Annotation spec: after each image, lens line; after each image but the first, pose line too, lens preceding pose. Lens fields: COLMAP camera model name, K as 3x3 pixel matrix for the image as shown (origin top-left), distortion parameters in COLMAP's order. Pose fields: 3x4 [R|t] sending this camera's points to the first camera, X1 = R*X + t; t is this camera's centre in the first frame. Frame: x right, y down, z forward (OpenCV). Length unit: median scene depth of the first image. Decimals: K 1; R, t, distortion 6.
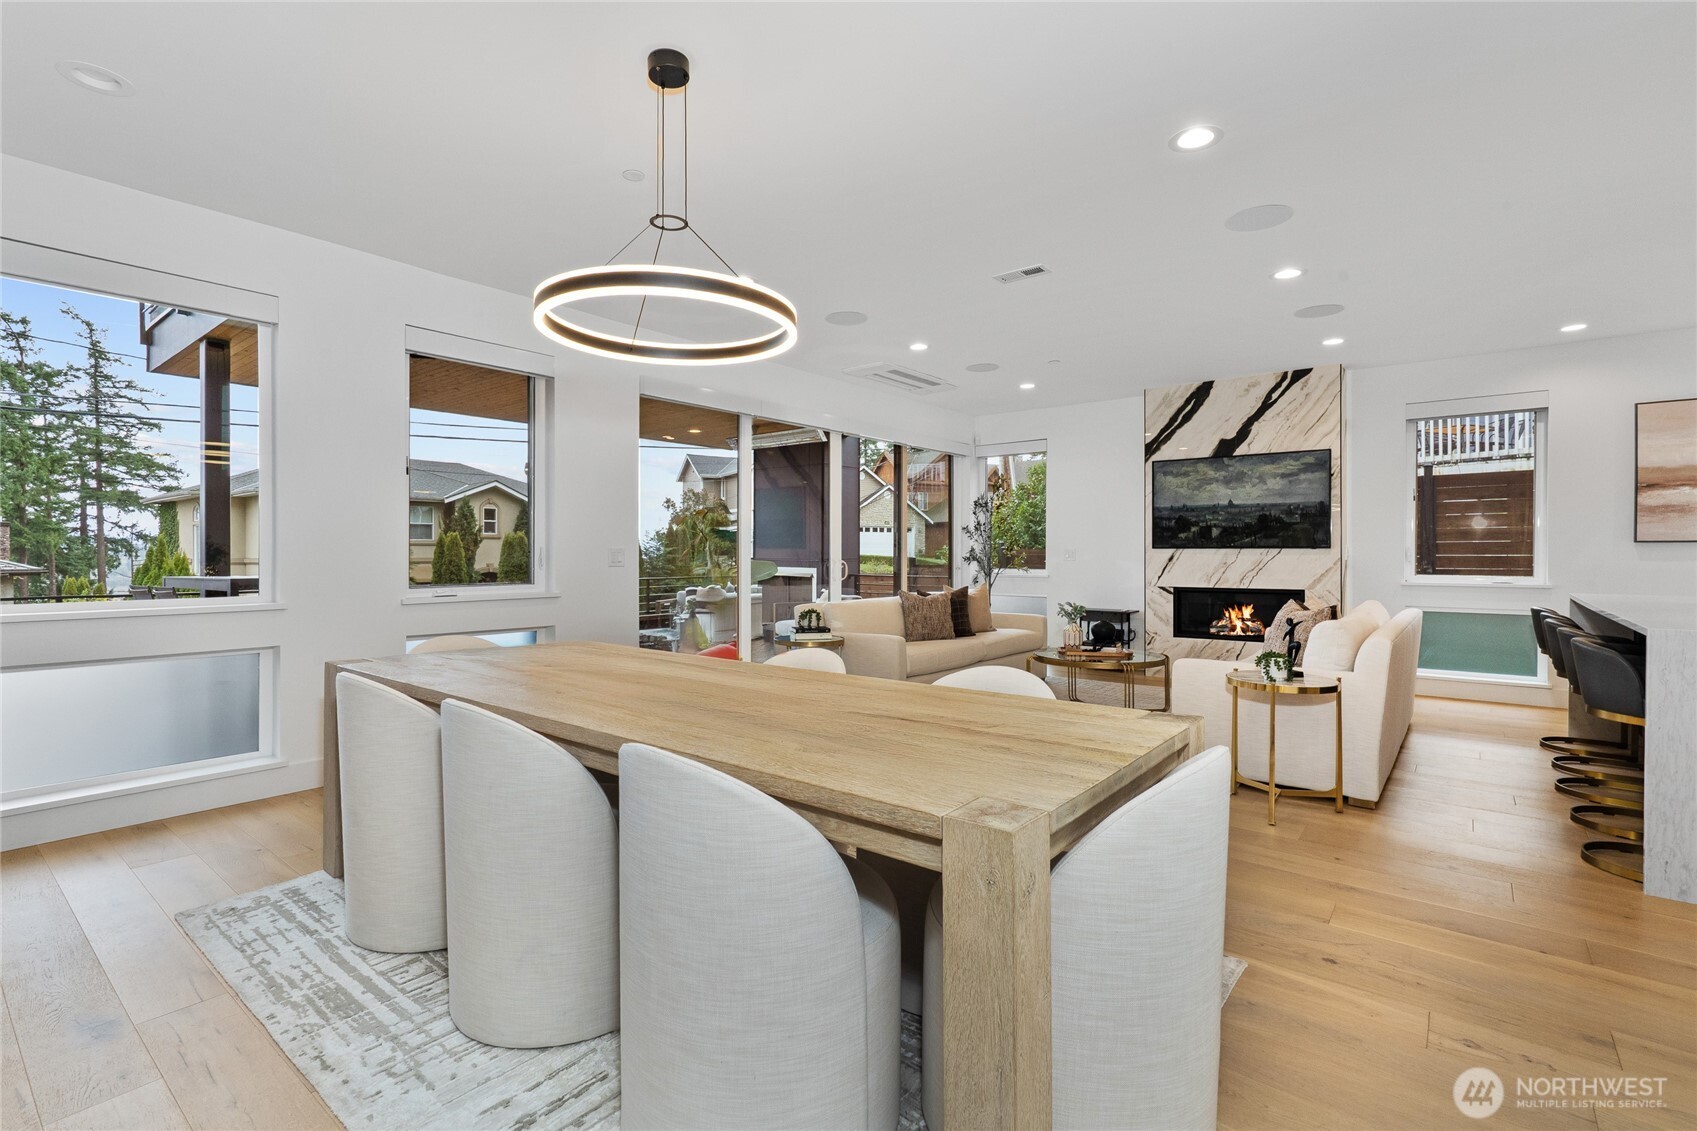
lens RADIAL K [[787.4, 0, 849.9], [0, 787.4, 556.5], [0, 0, 1]] dist [-0.005190, 0.000650]
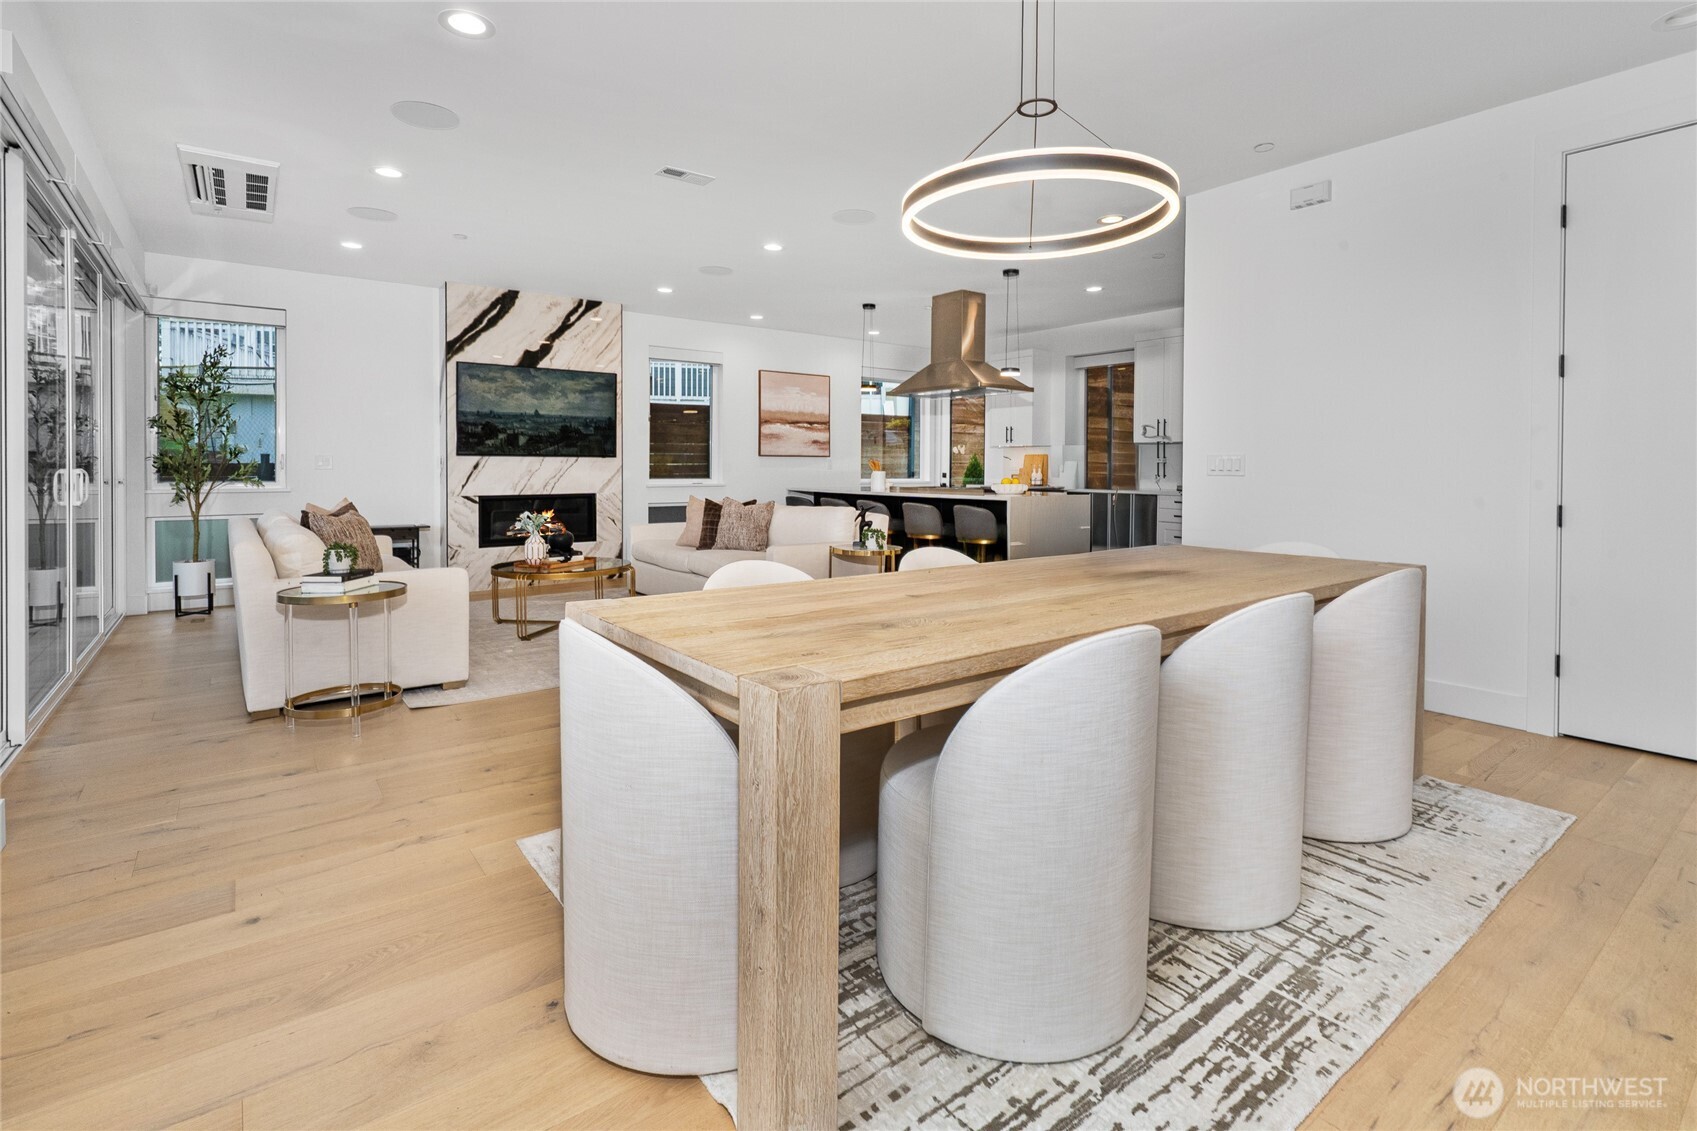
lens RADIAL K [[787.4, 0, 838.3], [0, 787.4, 485.8], [0, 0, 1]] dist [-0.005190, 0.000650]
pose [[0.253183, -0.023423, 0.967135, -0.435855], [0.000748, 0.999711, 0.024016, 0.004181], [-0.967418, -0.005357, 0.253127, 0.352403]]
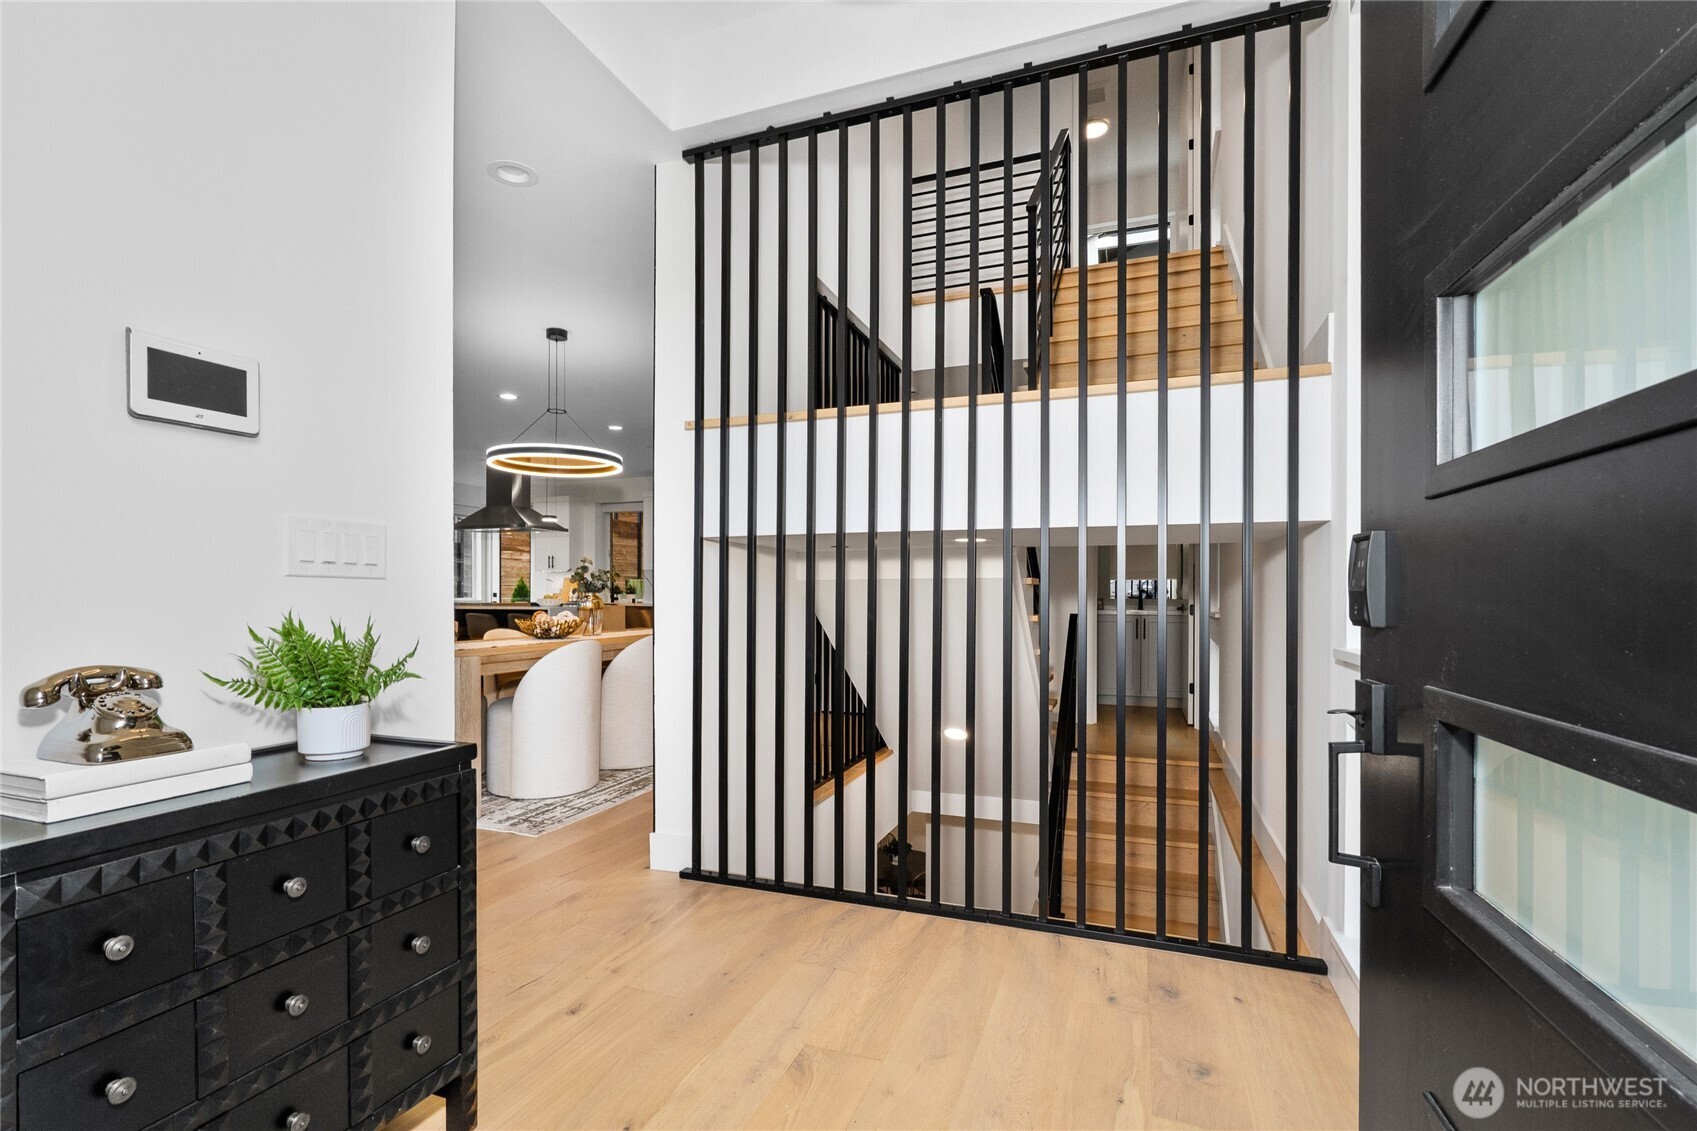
lens RADIAL K [[787.4, 0, 846.0], [0, 787.4, 597.3], [0, 0, 1]] dist [-0.005190, 0.000650]
pose [[-0.304853, -0.009458, 0.952353, -0.843430], [0.004119, 0.999928, 0.011249, 0.008918], [-0.952391, 0.007352, -0.304792, 0.324356]]
